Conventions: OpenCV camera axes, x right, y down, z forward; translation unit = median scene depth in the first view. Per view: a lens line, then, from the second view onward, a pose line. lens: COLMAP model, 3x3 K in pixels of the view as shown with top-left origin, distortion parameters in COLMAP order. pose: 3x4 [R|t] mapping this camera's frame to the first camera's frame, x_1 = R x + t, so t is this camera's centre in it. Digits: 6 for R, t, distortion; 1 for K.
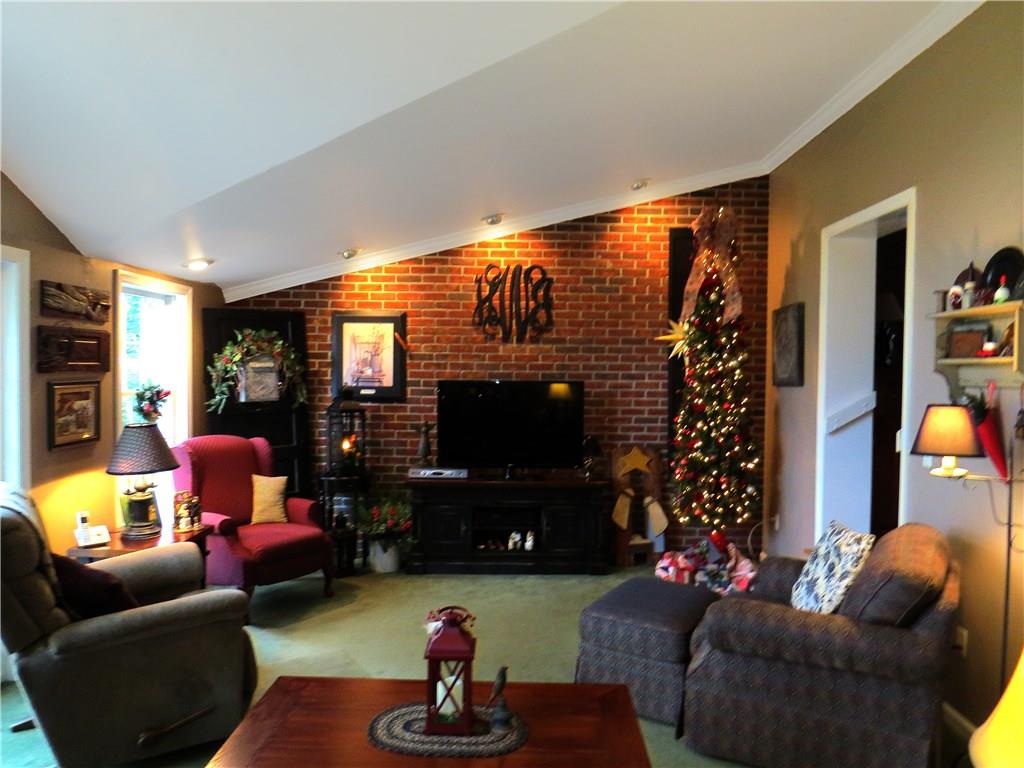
lens RADIAL K [[769.7, 0, 514.3], [0, 769.7, 380.3], [0, 0, 1]] dist [0.007795, 0.000721]
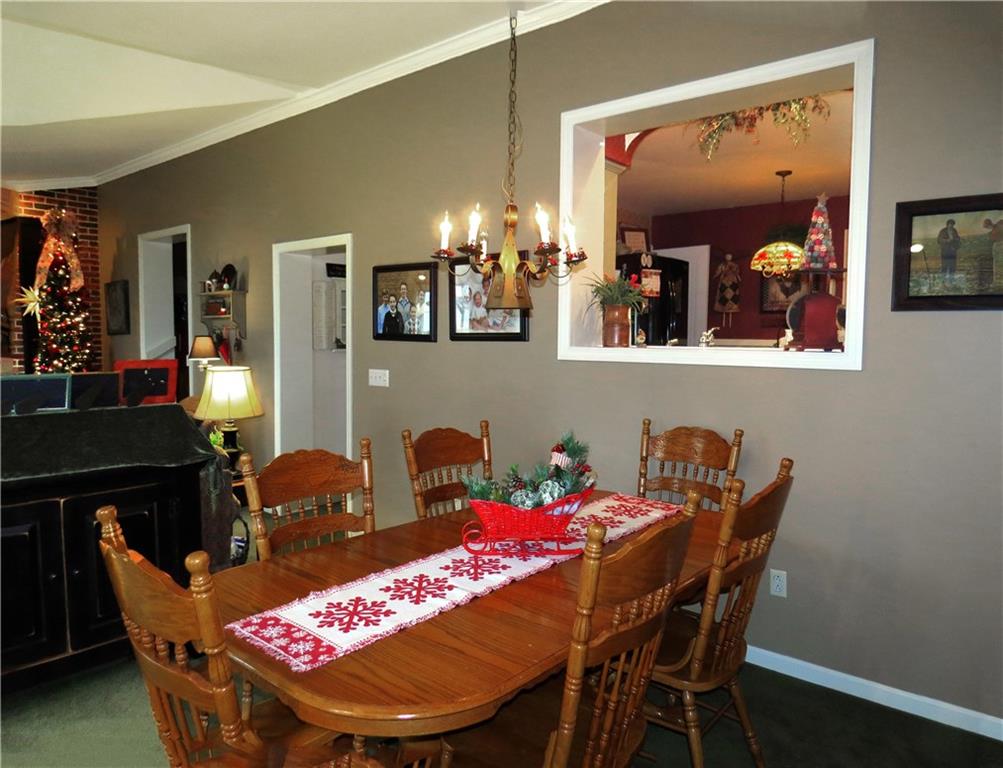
lens RADIAL K [[721.1, 0, 502.1], [0, 721.1, 379.4], [0, 0, 1]] dist [-0.015125, -0.002148]
pose [[0.658044, -0.055548, 0.750928, -0.208918], [0.015478, 0.998062, 0.060266, 0.021764], [-0.752821, -0.028035, 0.657628, -0.485953]]
